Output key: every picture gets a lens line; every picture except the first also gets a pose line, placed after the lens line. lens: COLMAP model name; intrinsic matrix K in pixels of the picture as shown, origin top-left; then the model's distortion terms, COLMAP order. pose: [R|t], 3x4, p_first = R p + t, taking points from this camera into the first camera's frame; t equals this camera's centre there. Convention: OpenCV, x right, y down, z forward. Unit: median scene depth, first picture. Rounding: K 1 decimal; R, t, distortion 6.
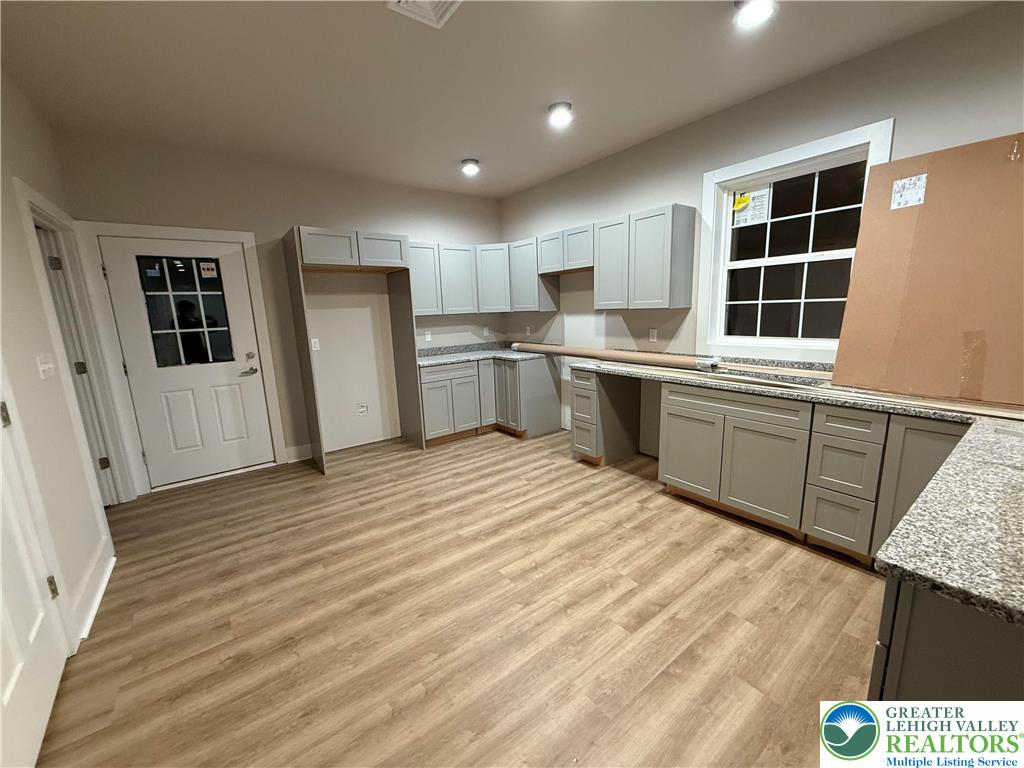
lens RADIAL K [[405.1, 0, 509.4], [0, 405.1, 383.6], [0, 0, 1]] dist [-0.000809, -0.000066]
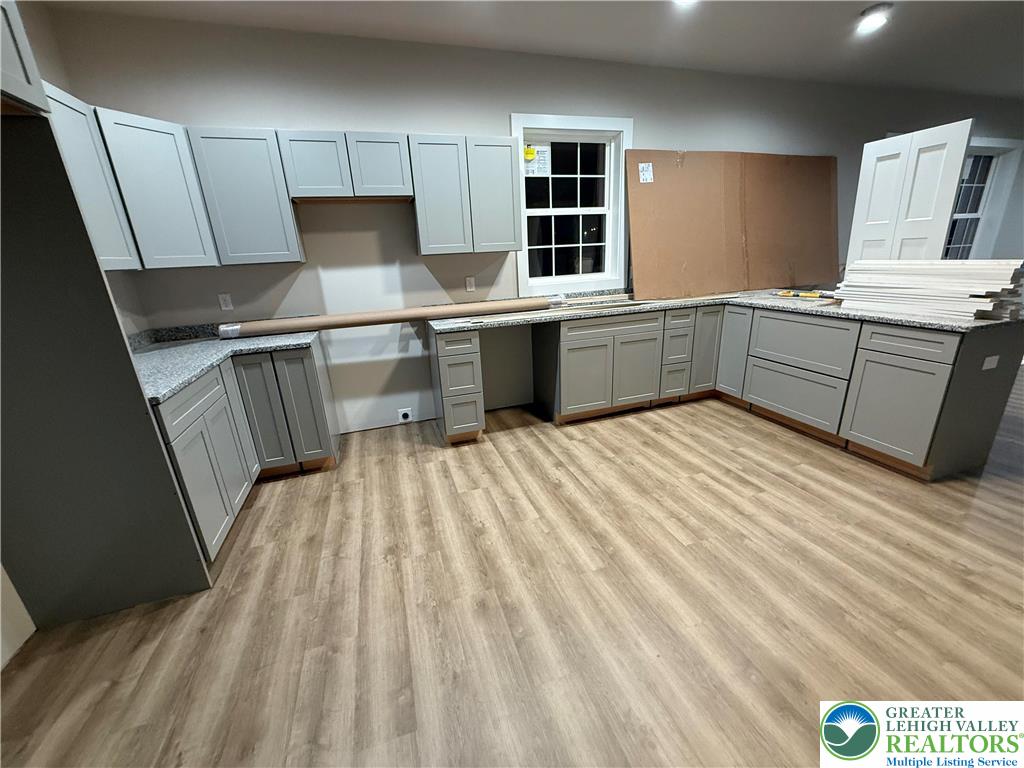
lens RADIAL K [[405.1, 0, 509.4], [0, 405.1, 383.6], [0, 0, 1]] dist [-0.000809, -0.000066]
pose [[0.320283, -0.270572, 0.907860, -0.627978], [0.211541, 0.954572, 0.209864, -0.094617], [-0.923401, 0.124833, 0.362970, 0.747002]]
